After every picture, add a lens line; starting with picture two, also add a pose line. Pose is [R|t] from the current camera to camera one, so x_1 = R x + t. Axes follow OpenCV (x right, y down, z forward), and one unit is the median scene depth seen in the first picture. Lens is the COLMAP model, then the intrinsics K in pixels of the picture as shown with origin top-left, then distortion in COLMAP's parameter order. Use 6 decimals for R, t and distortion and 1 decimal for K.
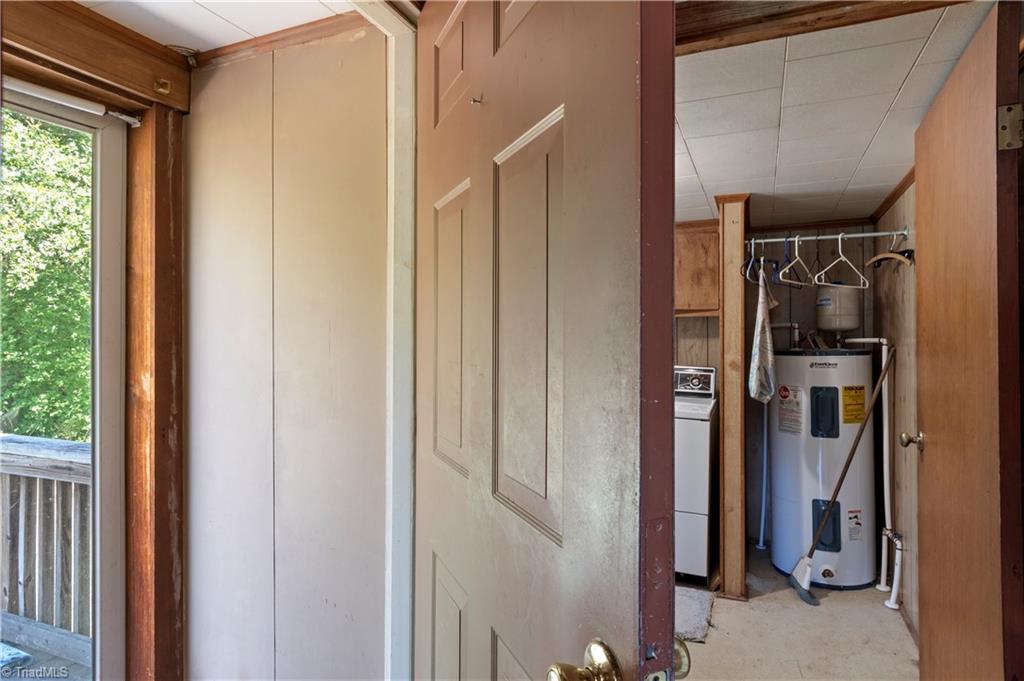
lens RADIAL K [[560.7, 0, 508.6], [0, 560.7, 342.1], [0, 0, 1]] dist [0.002067, 0.002574]
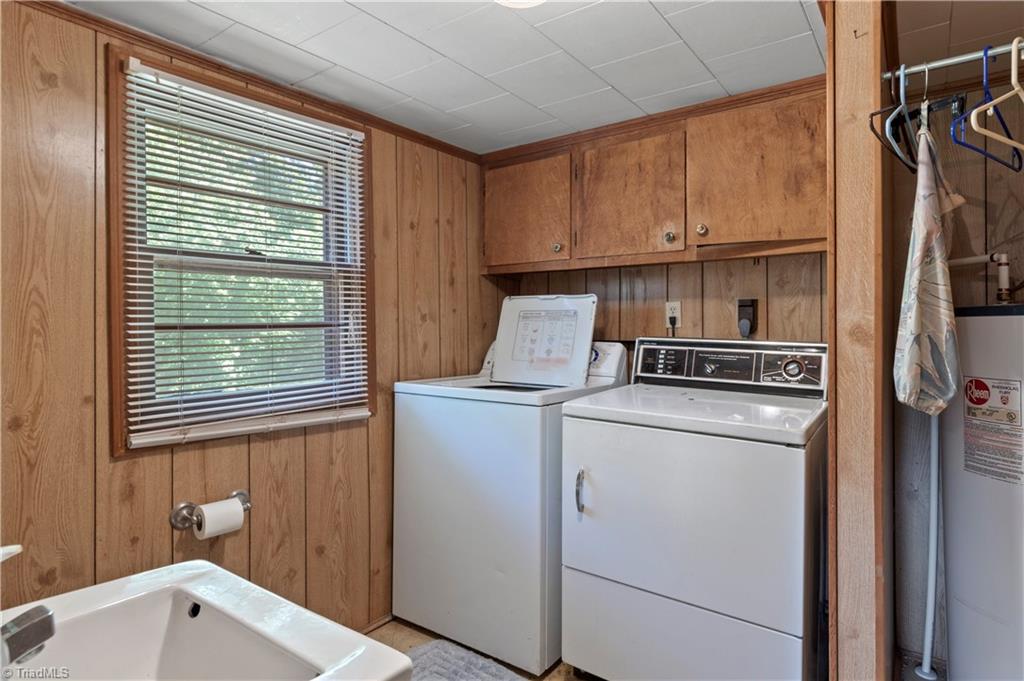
lens RADIAL K [[560.7, 0, 519.2], [0, 560.7, 329.9], [0, 0, 1]] dist [0.002067, 0.002574]
pose [[0.978780, -0.002728, -0.204897, 0.214151], [0.002572, 0.999996, -0.001029, 0.037514], [0.204899, 0.000480, 0.978783, 0.466984]]
